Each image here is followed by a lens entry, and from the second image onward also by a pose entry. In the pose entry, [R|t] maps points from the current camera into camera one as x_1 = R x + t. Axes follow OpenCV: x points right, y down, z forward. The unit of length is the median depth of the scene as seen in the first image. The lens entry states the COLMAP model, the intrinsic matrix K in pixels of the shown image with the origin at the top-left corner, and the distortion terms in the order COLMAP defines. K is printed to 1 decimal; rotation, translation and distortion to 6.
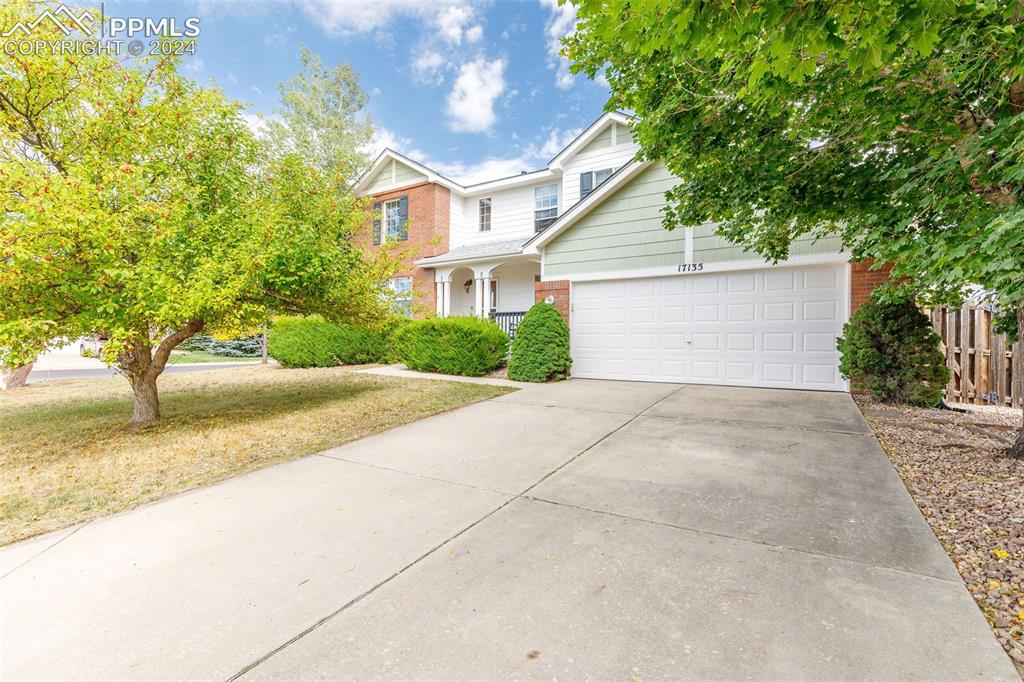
lens RADIAL K [[447.0, 0, 512.0], [0, 447.0, 341.0], [0, 0, 1]] dist [-0.002056, -0.000319]
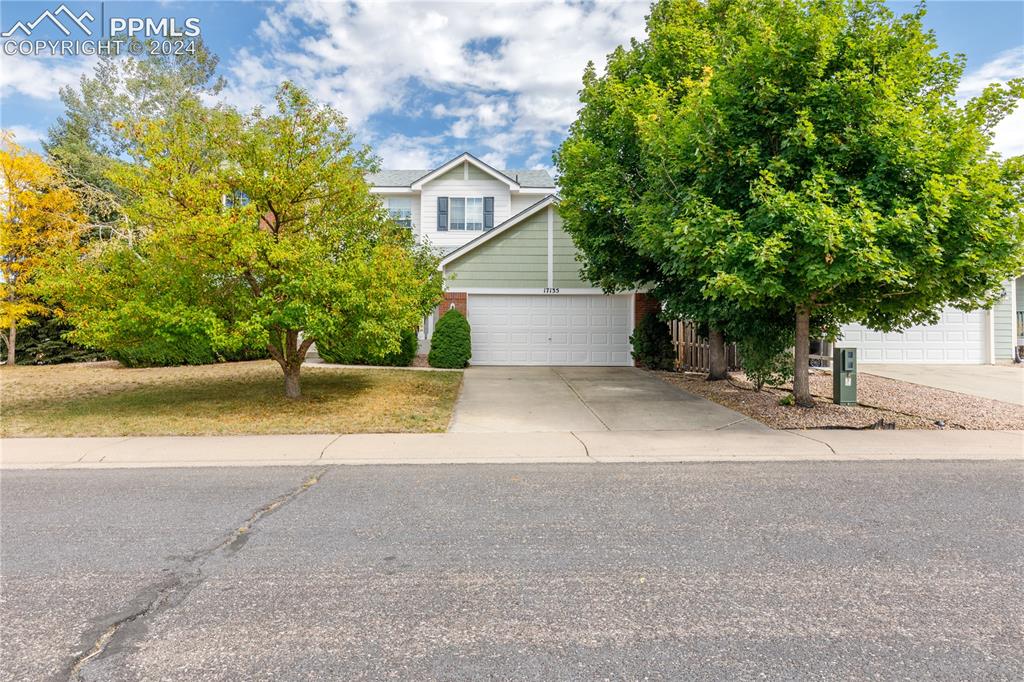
lens RADIAL K [[529.9, 0, 512.0], [0, 529.9, 341.0], [0, 0, 1]] dist [0.000620, 0.000115]
pose [[0.837042, -0.001055, 0.547138, -0.661315], [-0.003324, 0.999970, 0.007013, -0.002726], [-0.547129, -0.007689, 0.837013, -0.423997]]
